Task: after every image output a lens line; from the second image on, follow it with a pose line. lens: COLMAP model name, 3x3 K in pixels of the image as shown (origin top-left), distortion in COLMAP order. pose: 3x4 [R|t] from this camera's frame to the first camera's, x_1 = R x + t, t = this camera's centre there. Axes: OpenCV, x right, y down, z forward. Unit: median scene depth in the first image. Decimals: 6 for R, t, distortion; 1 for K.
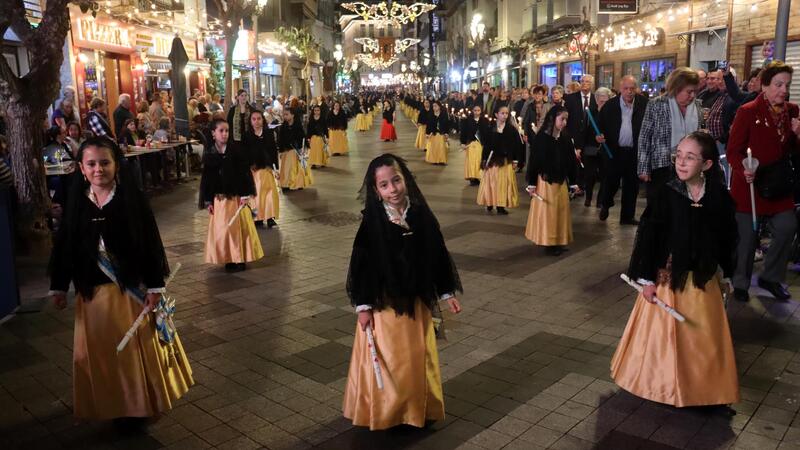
lens RADIAL K [[655.8, 0, 400.0], [0, 655.8, 225.0], [0, 0, 1]] dist [-0.106873, 0.011995]
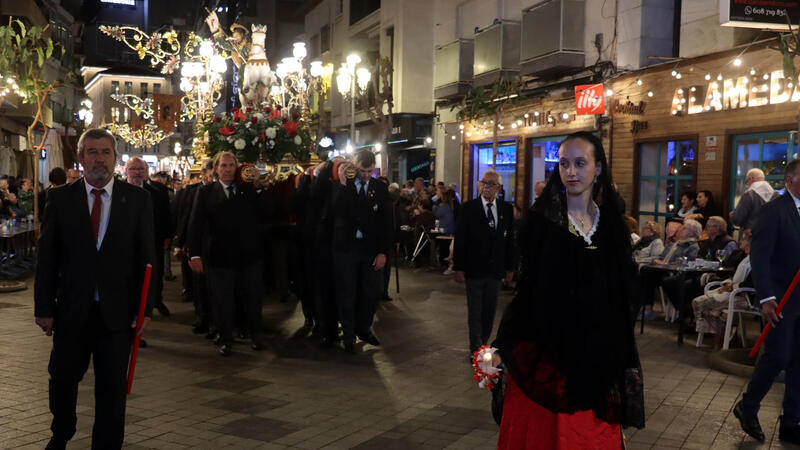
lens RADIAL K [[891.8, 0, 400.0], [0, 891.8, 225.0], [0, 0, 1]] dist [-0.009655, 0.022354]
pose [[0.964277, 0.028611, 0.263348, -0.056070], [0.013705, 0.987431, -0.157457, -0.057969], [-0.264543, 0.155441, 0.951764, 0.309445]]
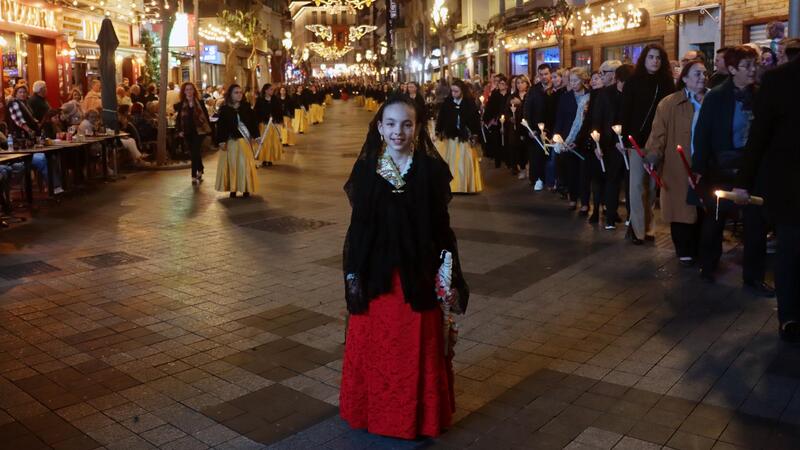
lens RADIAL K [[718.3, 0, 357.3], [0, 718.3, 160.2], [0, 0, 1]] dist [-0.116766, 0.005820]
pose [[0.999988, -0.003209, 0.003648, -0.001625], [0.003542, 0.995454, -0.095180, -0.000966], [-0.003326, 0.095192, 0.995453, 0.020794]]
